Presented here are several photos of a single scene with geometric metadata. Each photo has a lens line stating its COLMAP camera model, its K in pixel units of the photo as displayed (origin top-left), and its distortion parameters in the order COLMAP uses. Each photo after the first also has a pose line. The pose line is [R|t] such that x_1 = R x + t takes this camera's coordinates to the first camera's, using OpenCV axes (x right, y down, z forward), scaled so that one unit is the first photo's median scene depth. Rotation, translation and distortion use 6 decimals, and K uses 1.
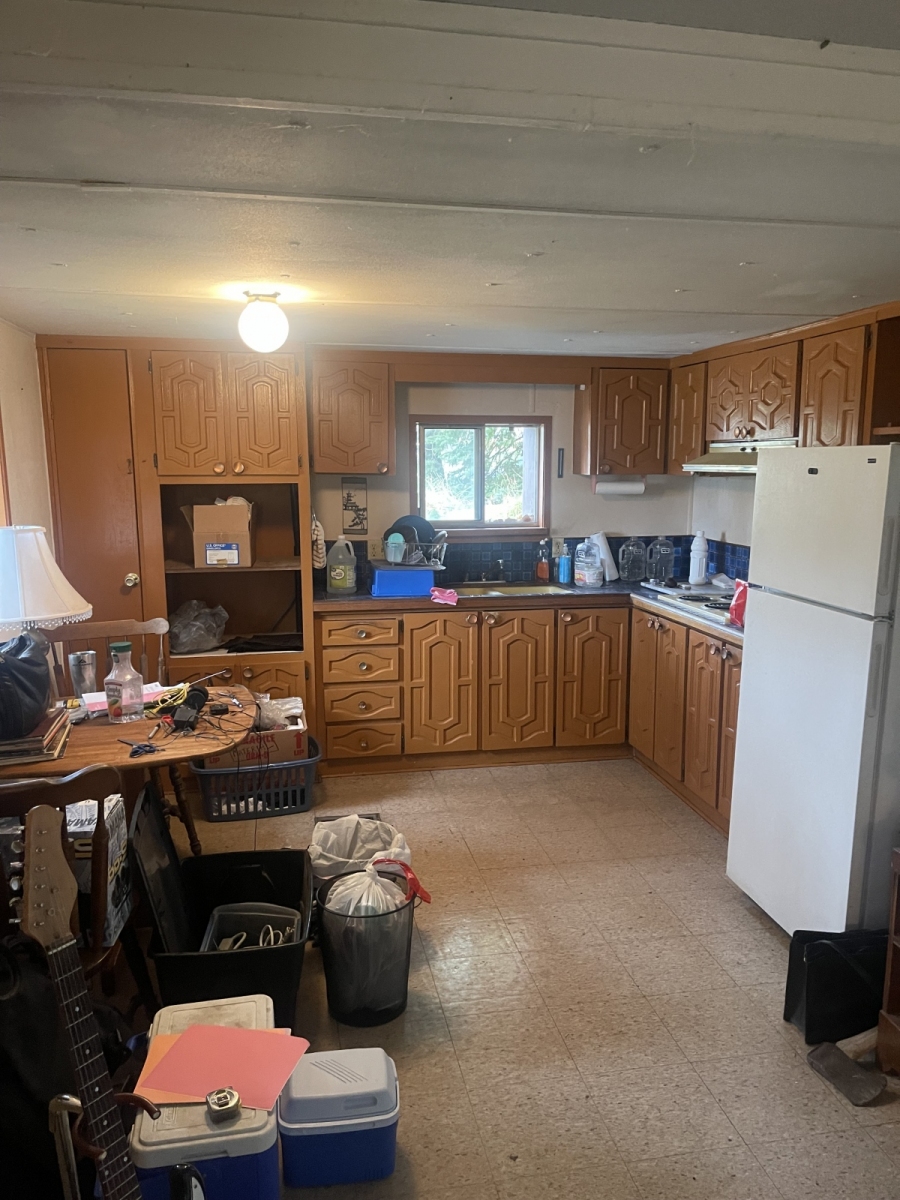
lens RADIAL K [[891.0, 0, 449.4], [0, 891.0, 621.9], [0, 0, 1]] dist [0.070863, -0.087485]
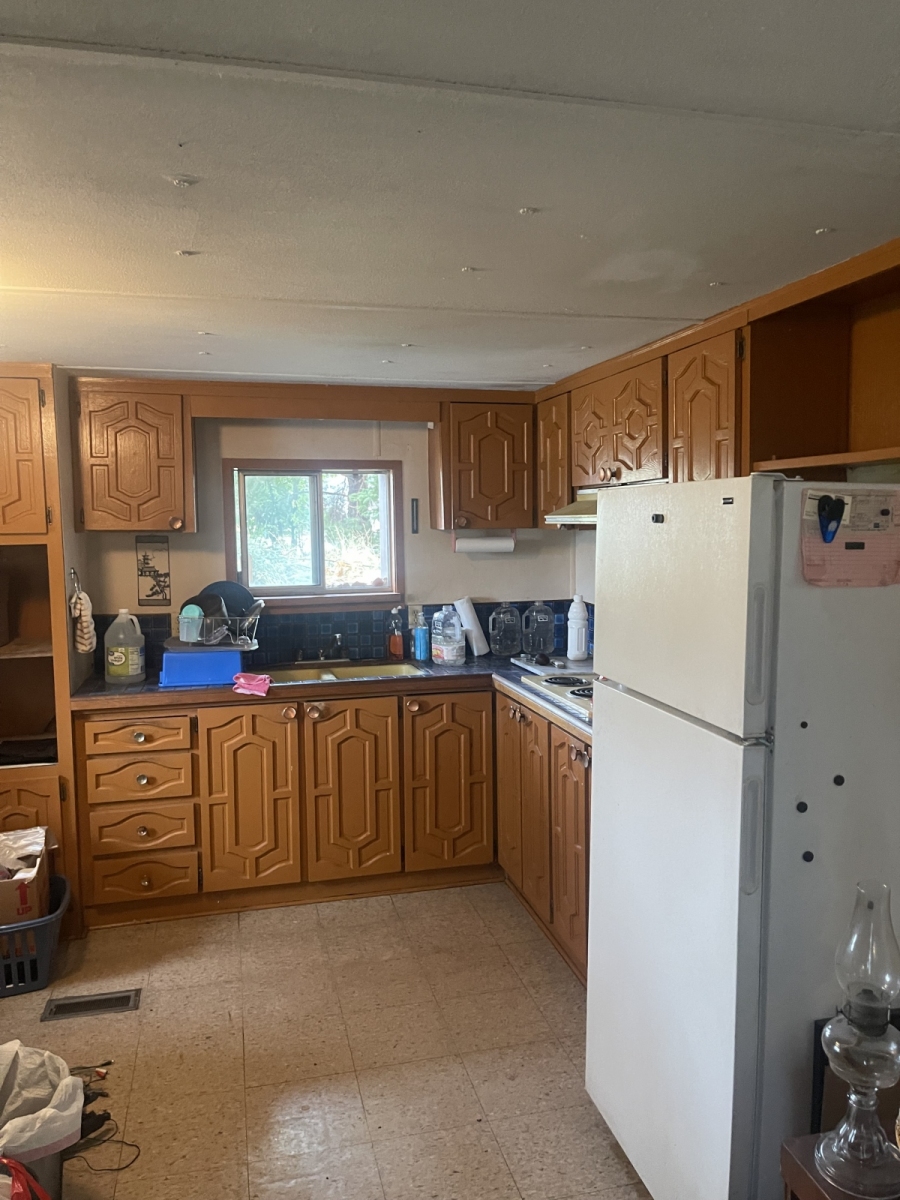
lens RADIAL K [[885.8, 0, 464.2], [0, 885.8, 604.8], [0, 0, 1]] dist [0.061189, -0.083106]
pose [[0.997812, -0.018283, 0.063543, 0.130220], [0.023458, 0.996383, -0.081673, -0.029973], [-0.061820, 0.082985, 0.994631, 0.206152]]
